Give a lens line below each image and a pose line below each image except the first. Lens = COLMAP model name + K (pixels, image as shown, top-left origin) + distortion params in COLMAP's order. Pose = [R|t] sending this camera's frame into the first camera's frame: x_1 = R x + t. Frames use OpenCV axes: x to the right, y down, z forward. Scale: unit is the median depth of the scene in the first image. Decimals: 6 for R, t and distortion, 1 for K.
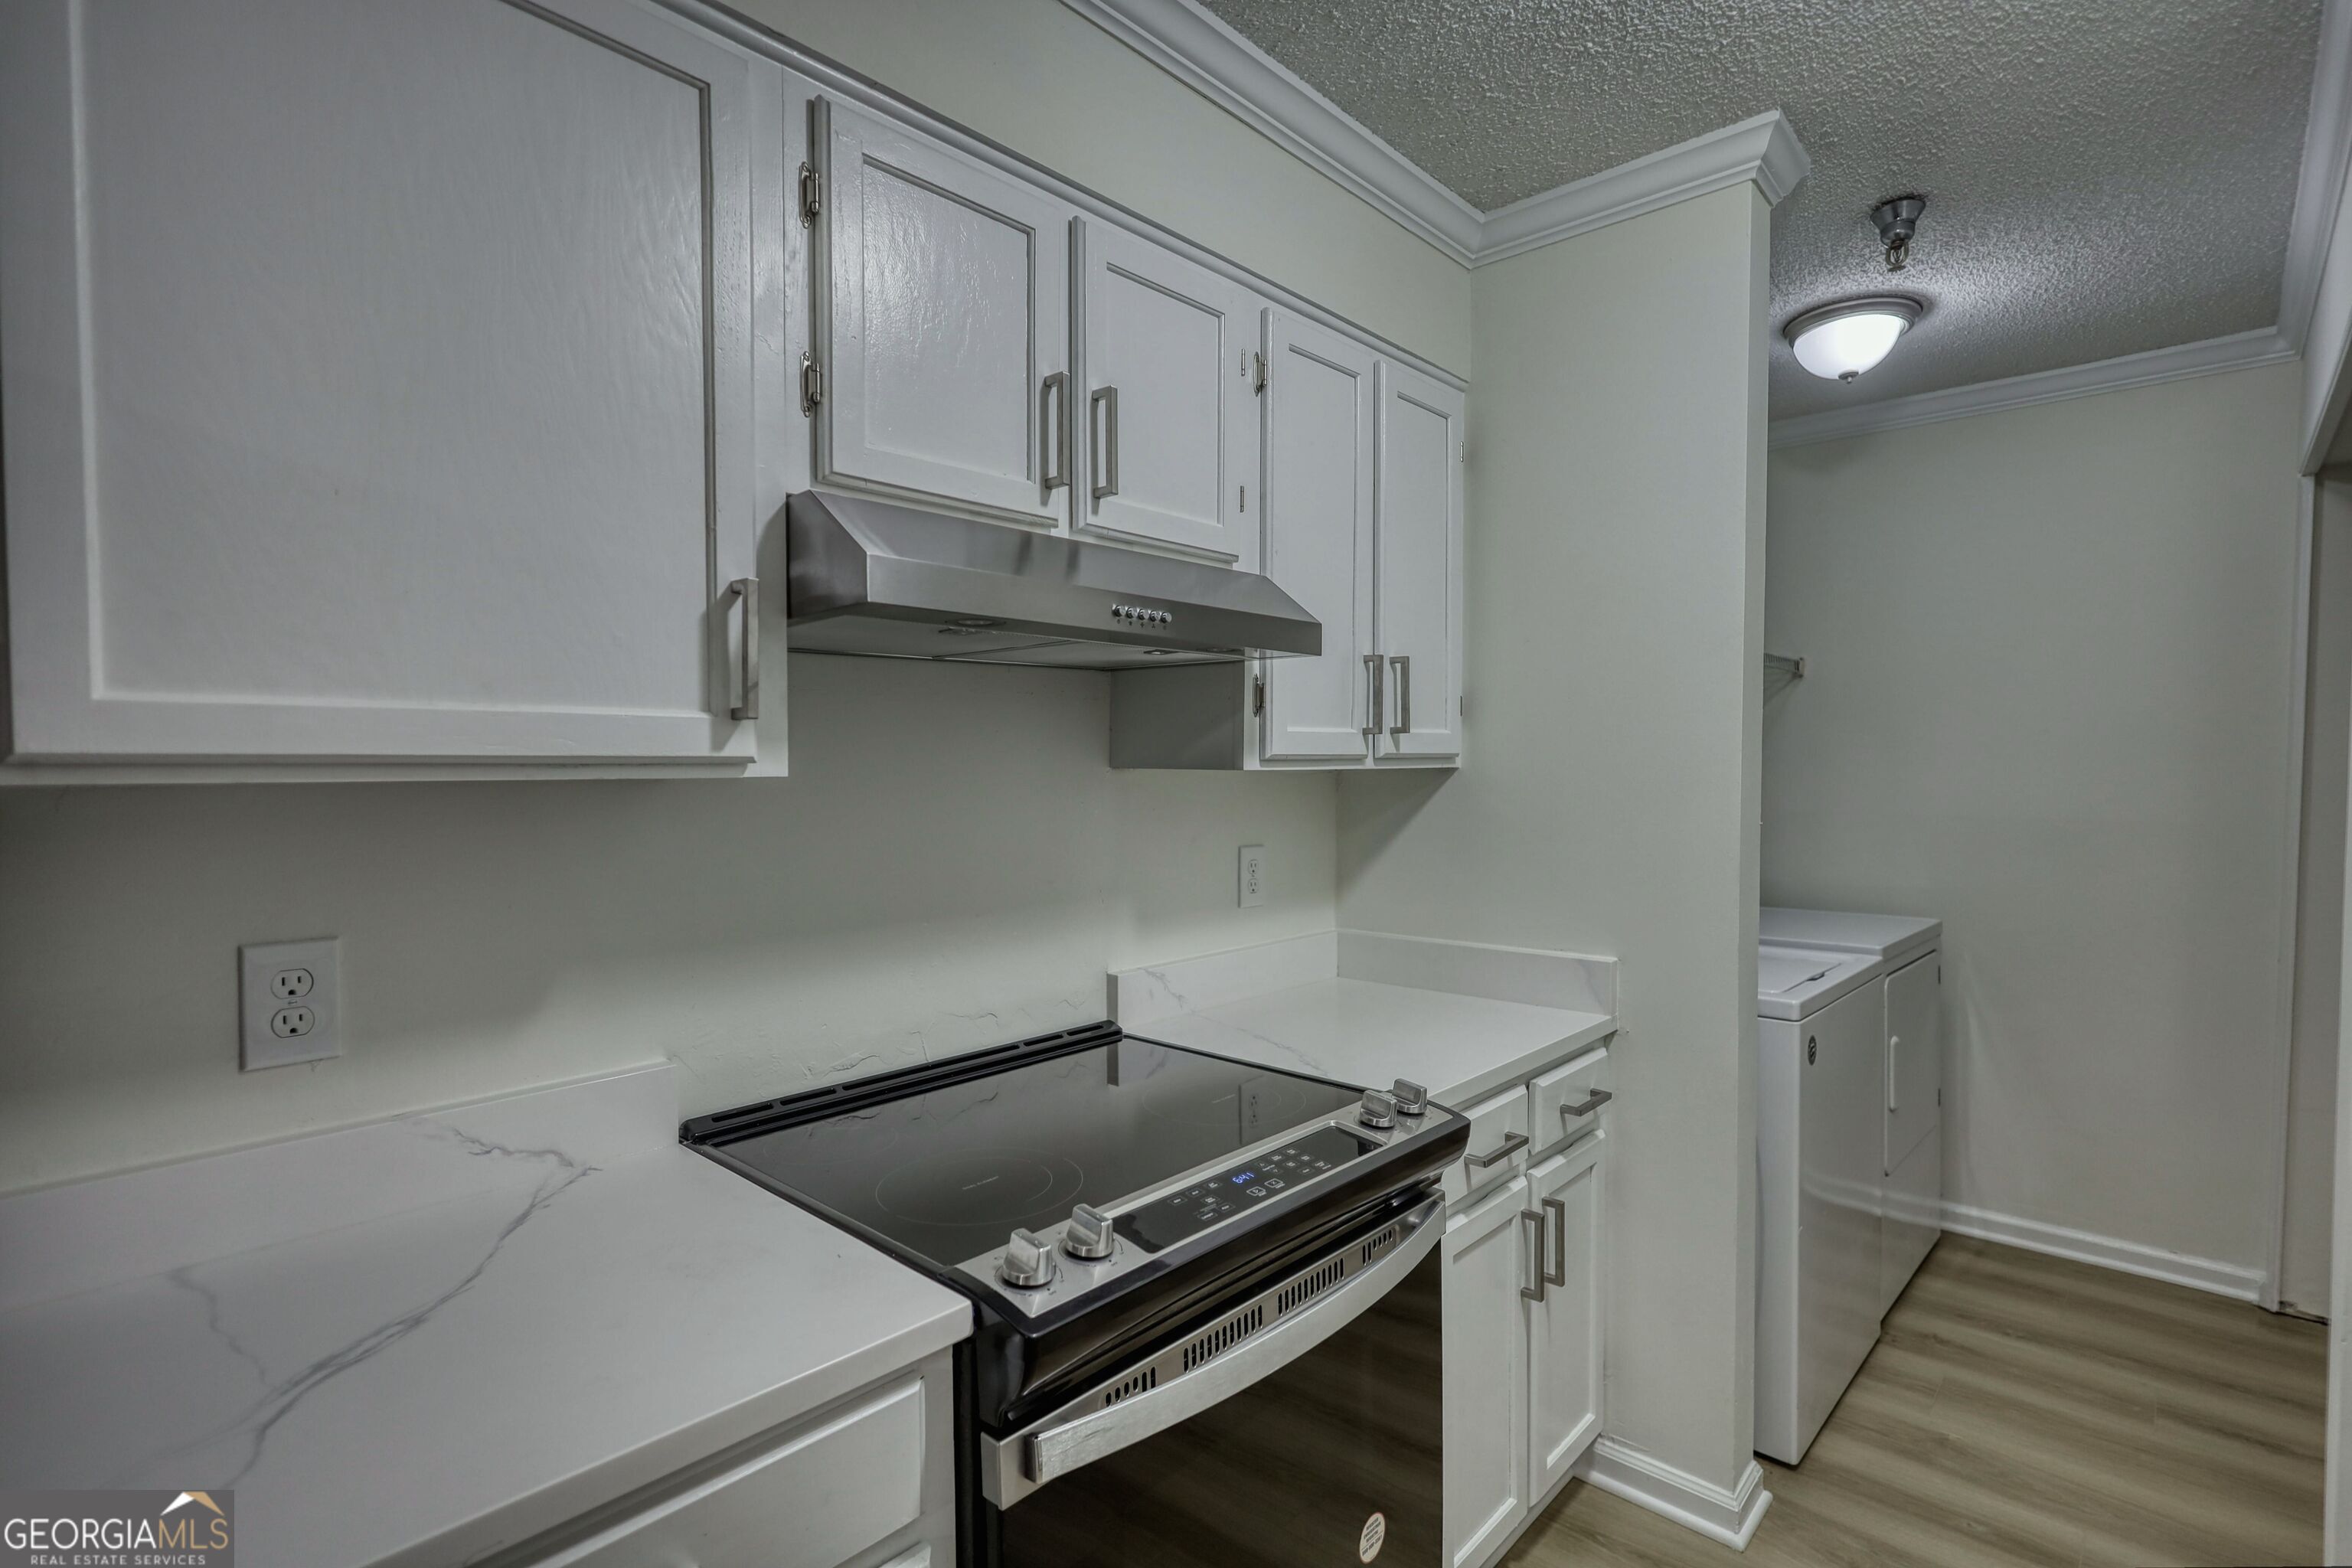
lens RADIAL K [[1099.3, 0, 1192.4], [0, 1099.3, 797.4], [0, 0, 1]] dist [-0.002300, -0.000498]
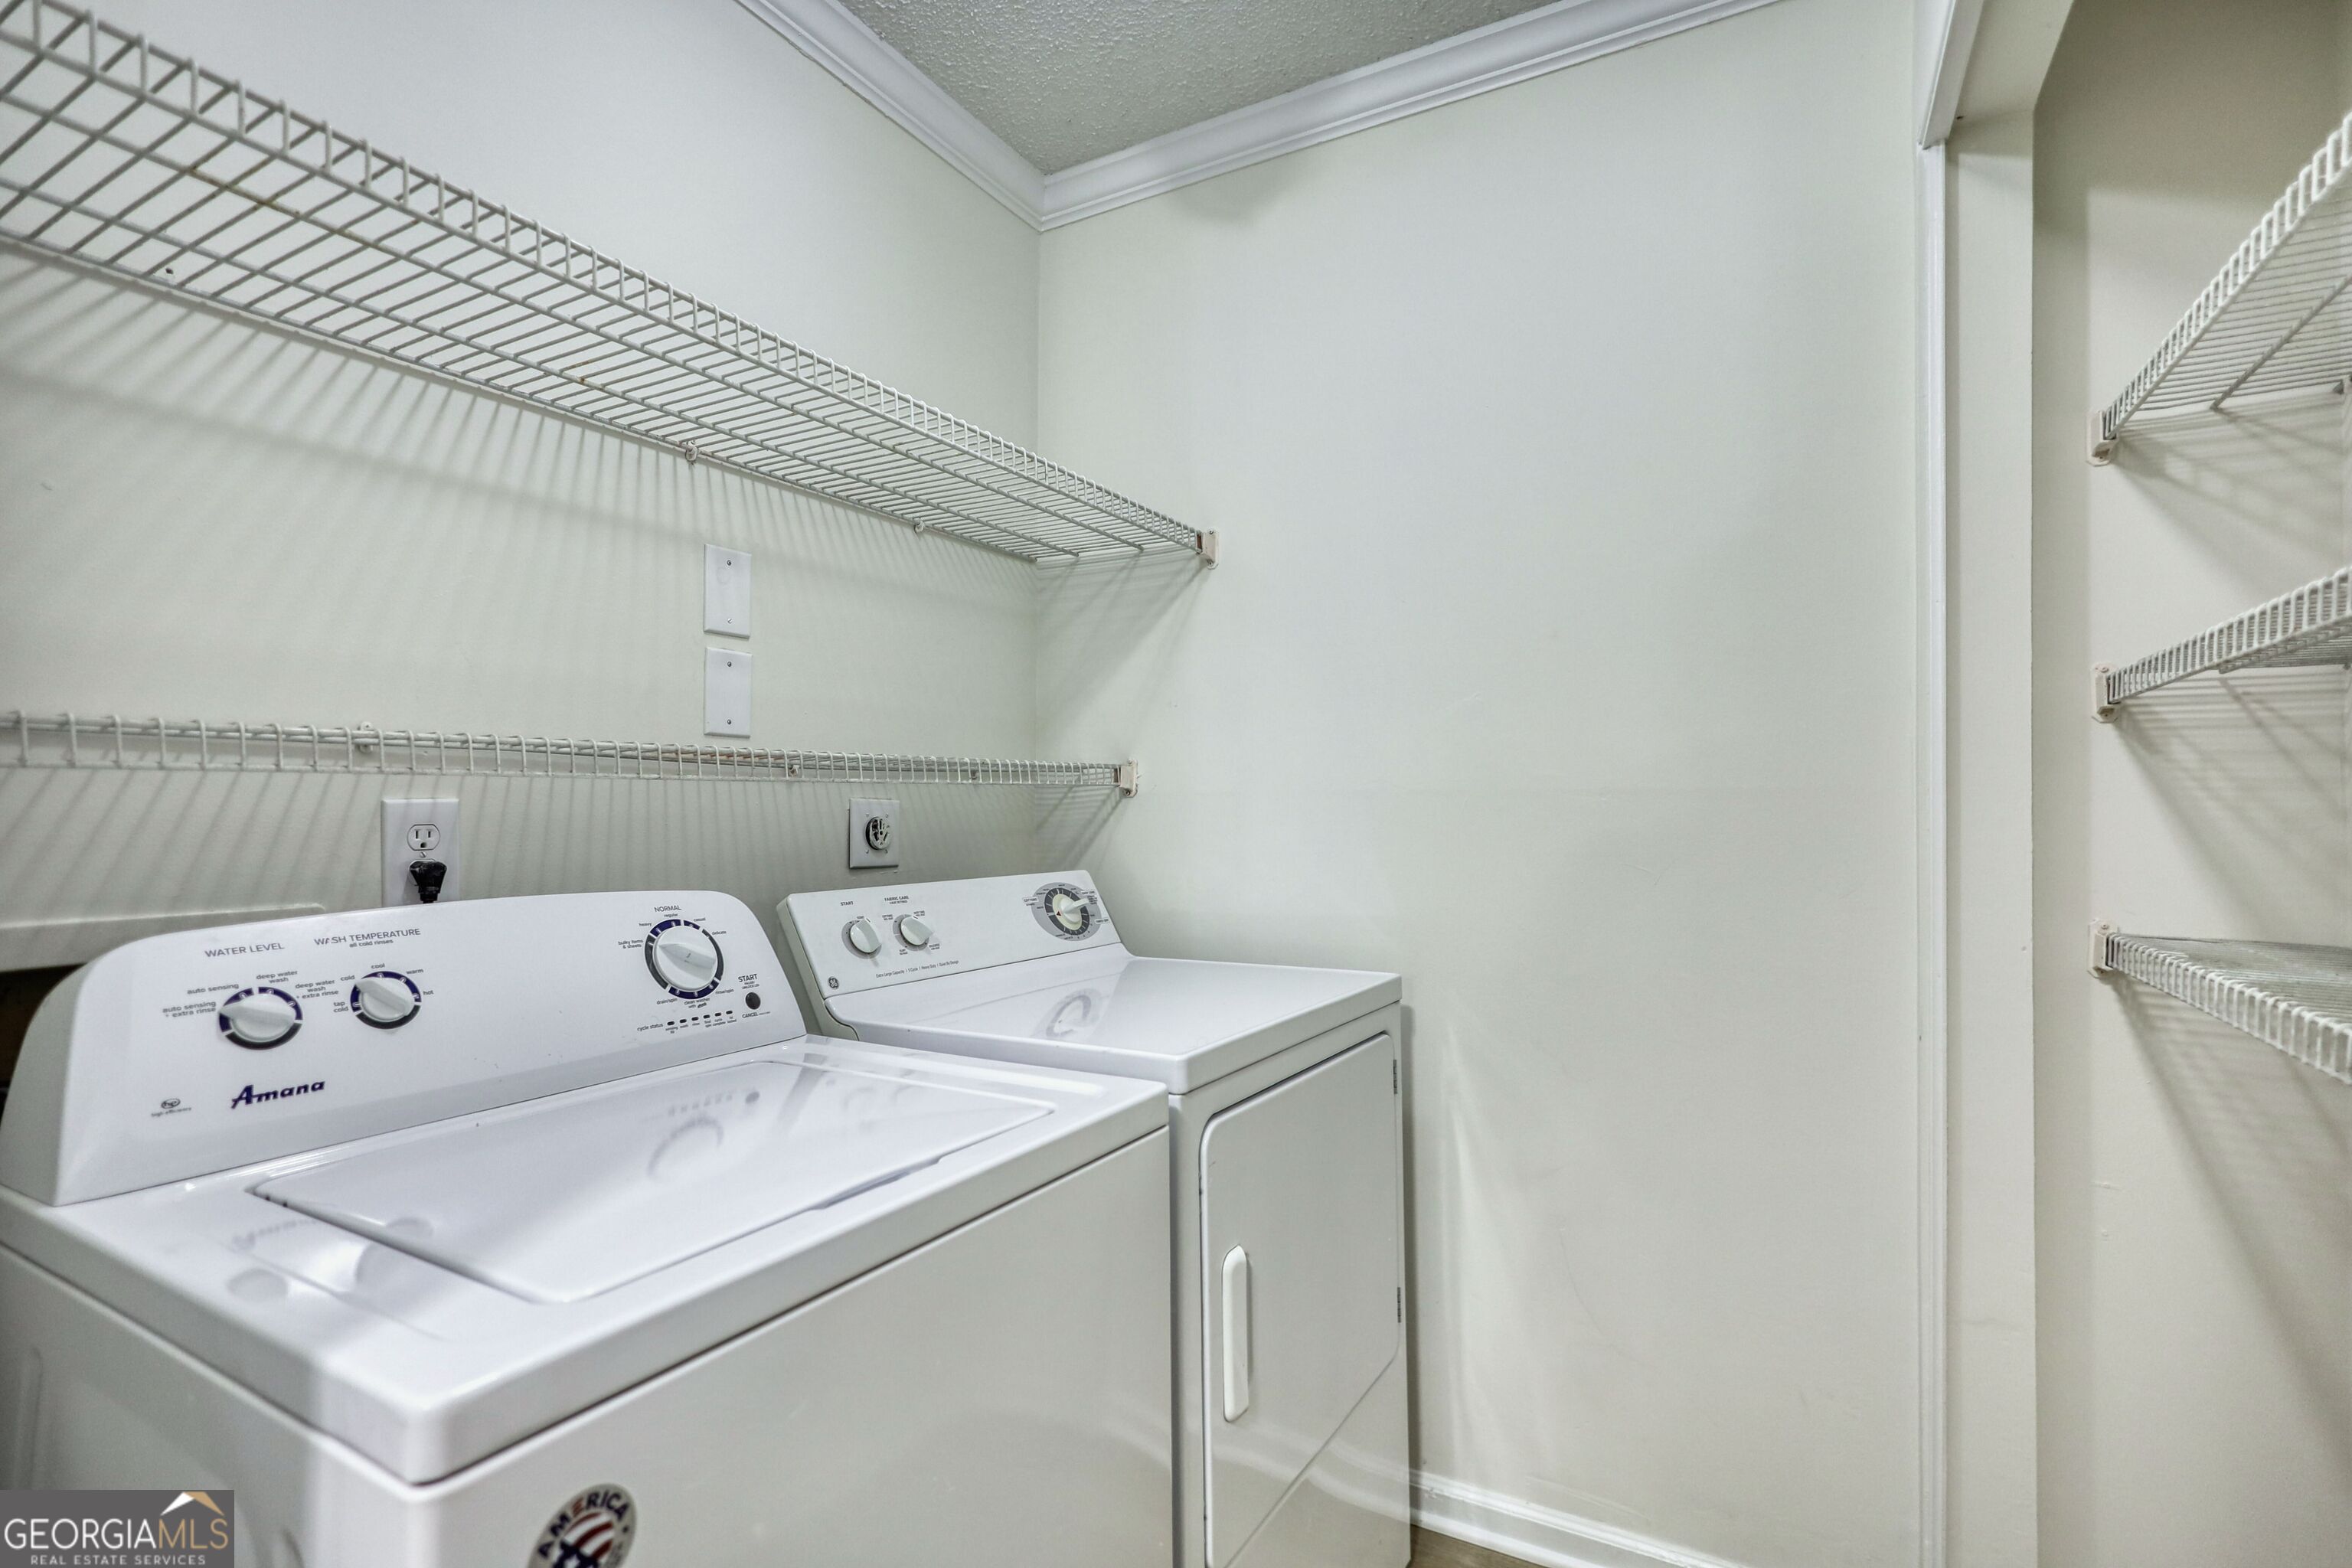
lens RADIAL K [[1095.0, 0, 1177.0], [0, 1095.0, 795.4], [0, 0, 1]] dist [-0.000375, 0.000285]
pose [[0.973489, -0.006143, 0.228650, 0.662772], [0.014982, 0.999205, -0.036942, 0.060452], [-0.228241, 0.039388, 0.972808, 0.719338]]
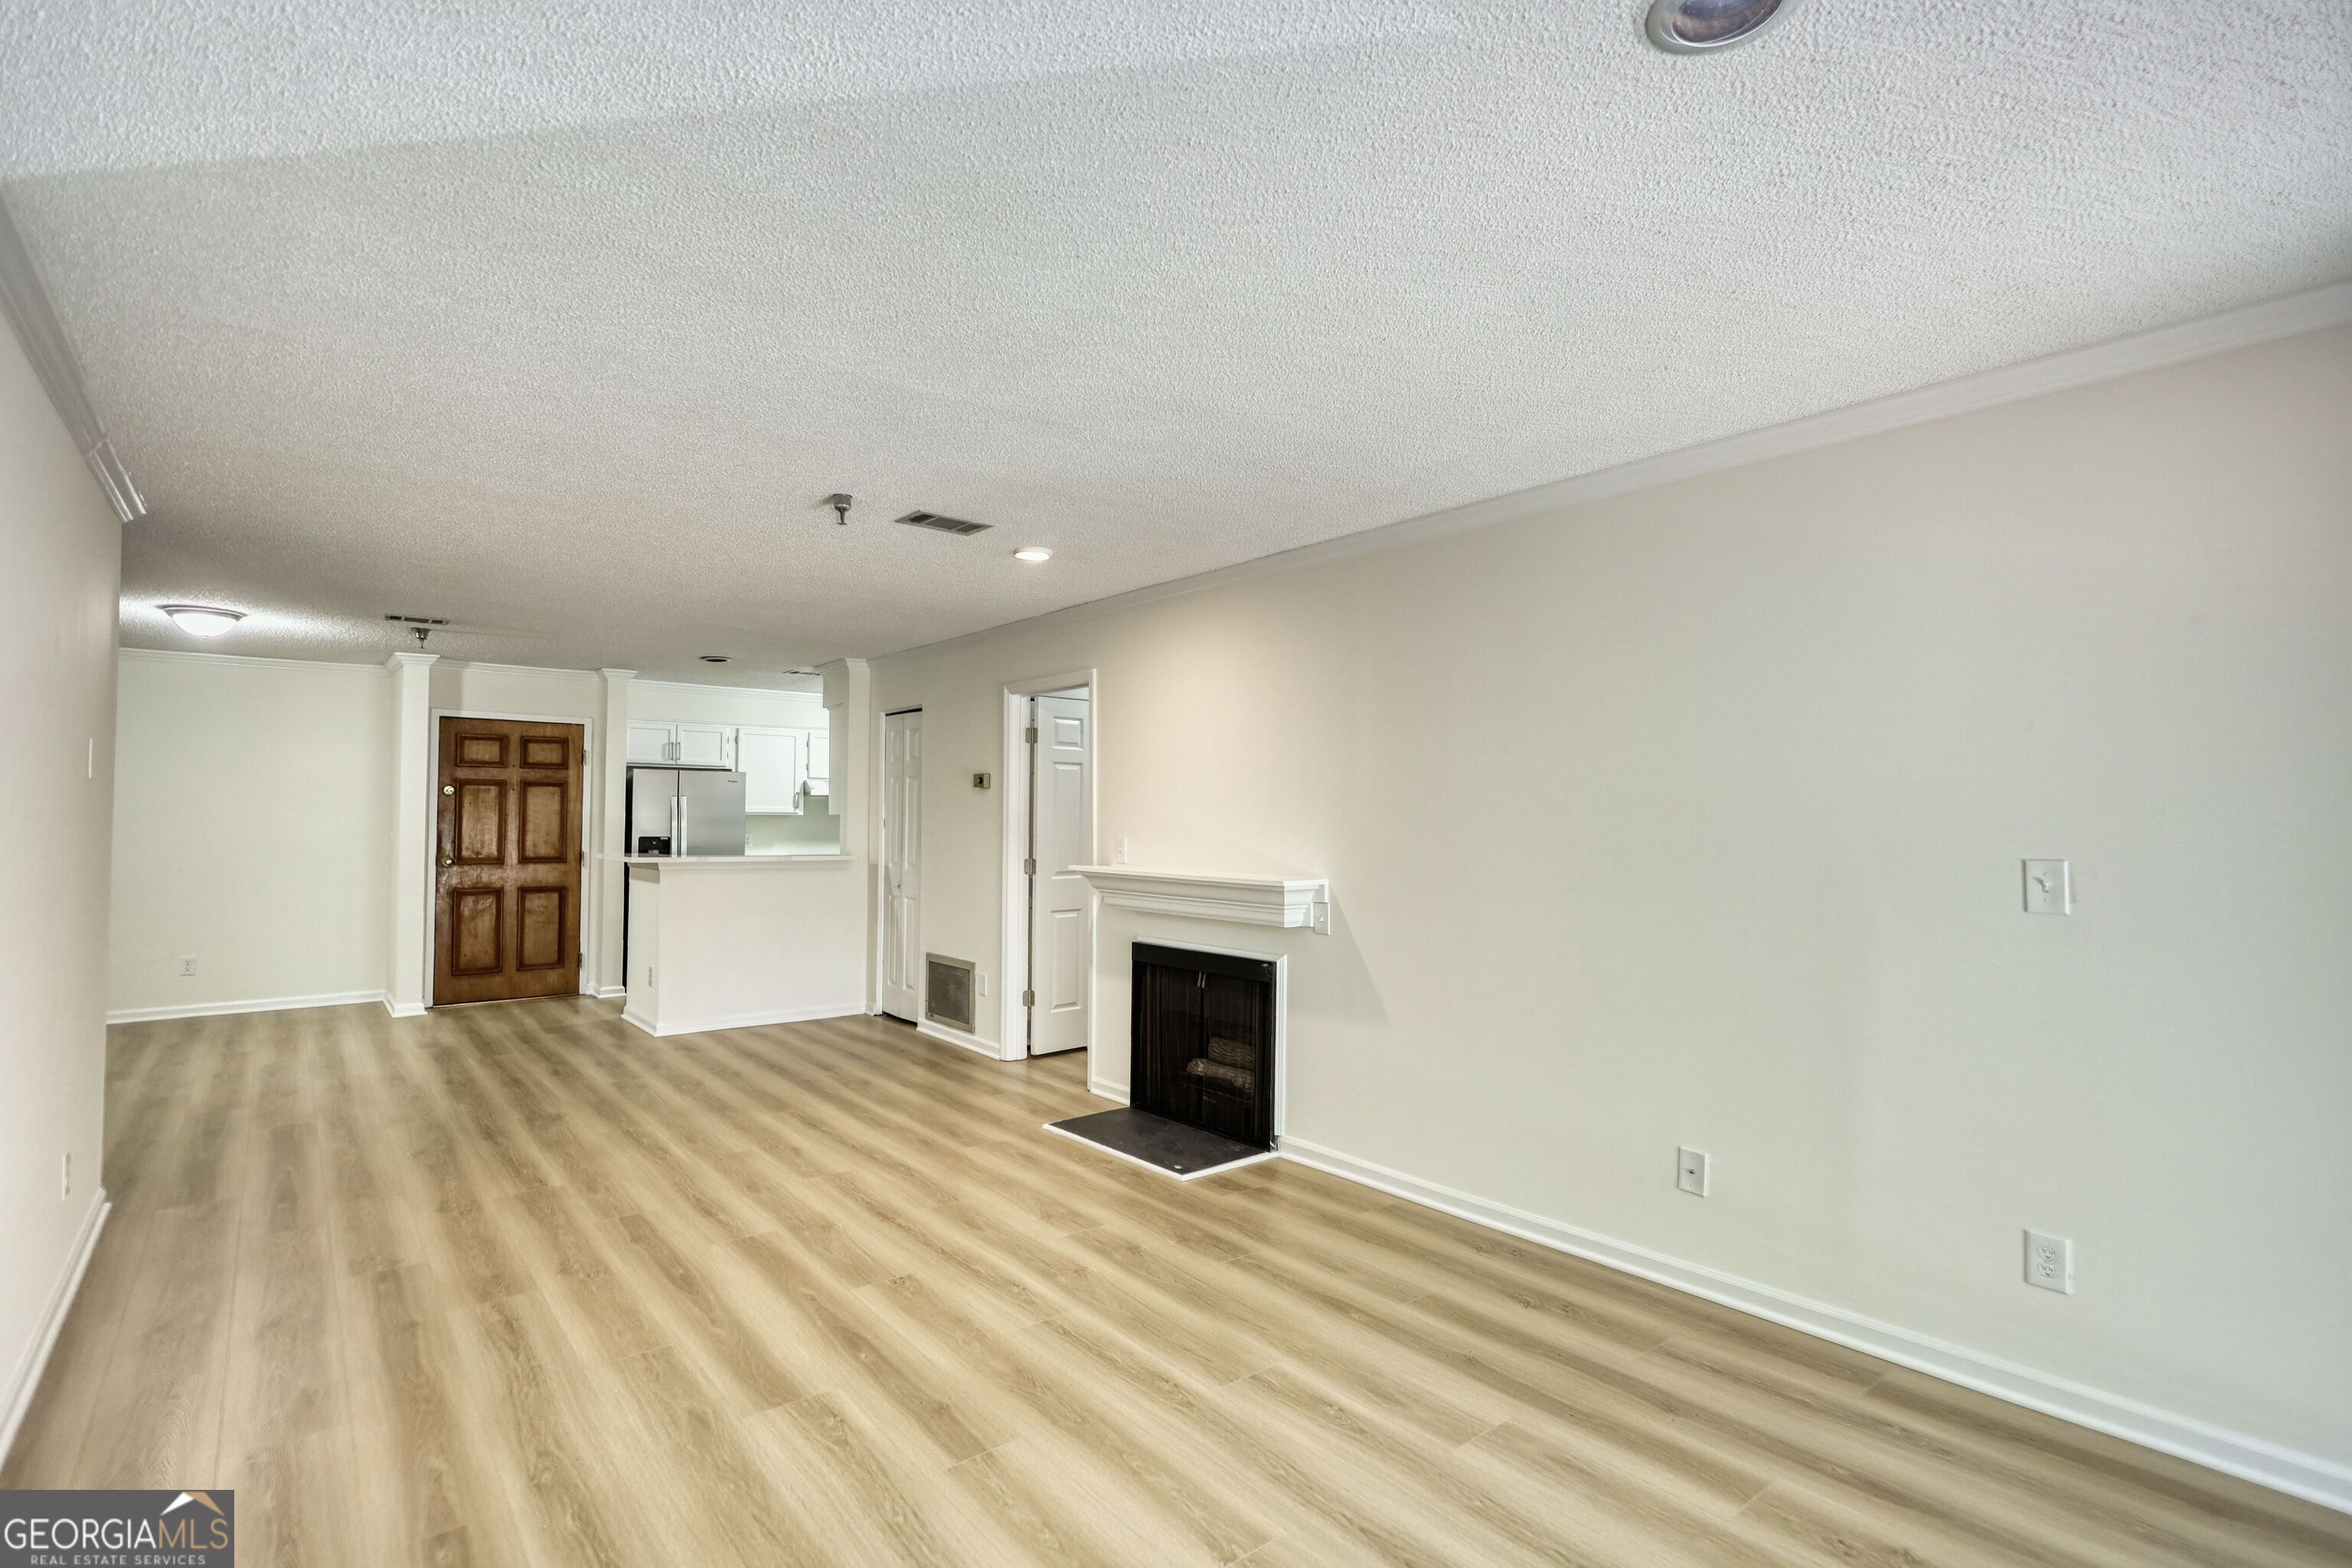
lens RADIAL K [[1095.0, 0, 1177.0], [0, 1095.0, 795.4], [0, 0, 1]] dist [-0.000375, 0.000285]
pose [[0.989851, 0.008886, -0.141834, 2.024564], [-0.016673, 0.998412, -0.053807, 0.125271], [0.141131, 0.055626, 0.988427, -3.796731]]
